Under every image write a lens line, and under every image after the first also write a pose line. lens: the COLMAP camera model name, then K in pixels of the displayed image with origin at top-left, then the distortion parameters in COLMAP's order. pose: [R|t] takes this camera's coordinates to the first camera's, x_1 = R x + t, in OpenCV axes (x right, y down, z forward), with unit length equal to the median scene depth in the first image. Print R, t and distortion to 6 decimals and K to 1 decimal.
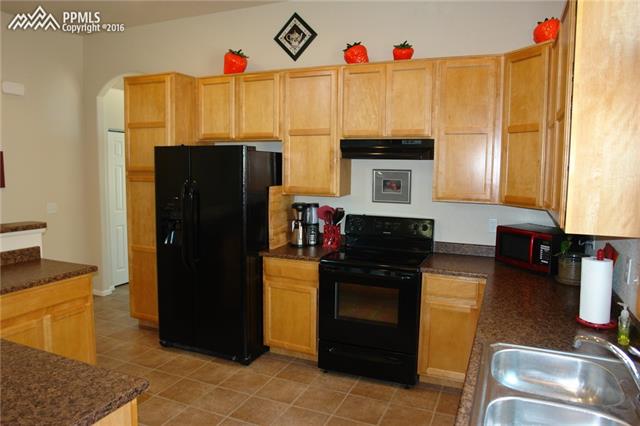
lens RADIAL K [[436.9, 0, 321.0], [0, 436.9, 209.9], [0, 0, 1]] dist [-0.102041, 0.069900]
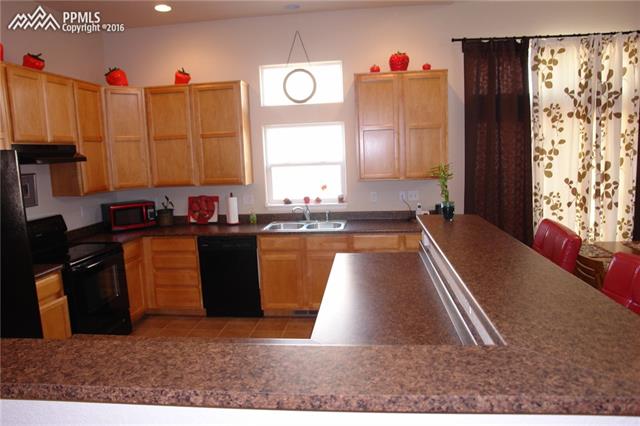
lens RADIAL K [[436.9, 0, 321.0], [0, 436.9, 209.9], [0, 0, 1]] dist [-0.102041, 0.069900]
pose [[-0.298333, -0.127994, 0.945841, -0.921749], [0.130590, 0.976175, 0.173289, -0.085860], [-0.945486, 0.175215, -0.274510, 0.590395]]
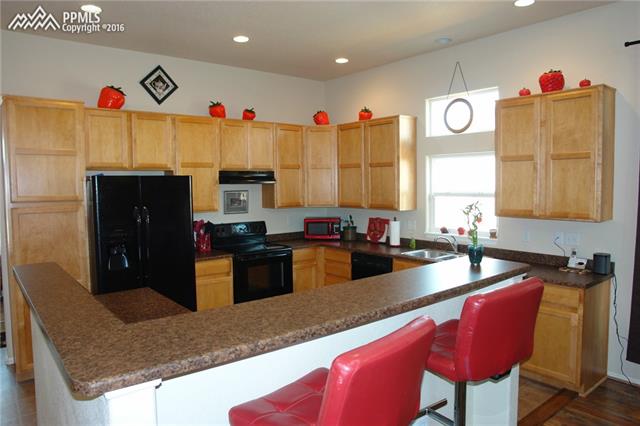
lens RADIAL K [[436.9, 0, 321.0], [0, 436.9, 209.9], [0, 0, 1]] dist [-0.102041, 0.069900]
pose [[0.448253, -0.072003, 0.891002, -0.971393], [0.106716, 0.993933, 0.026633, -0.035109], [-0.887514, 0.083146, 0.453217, 0.076221]]
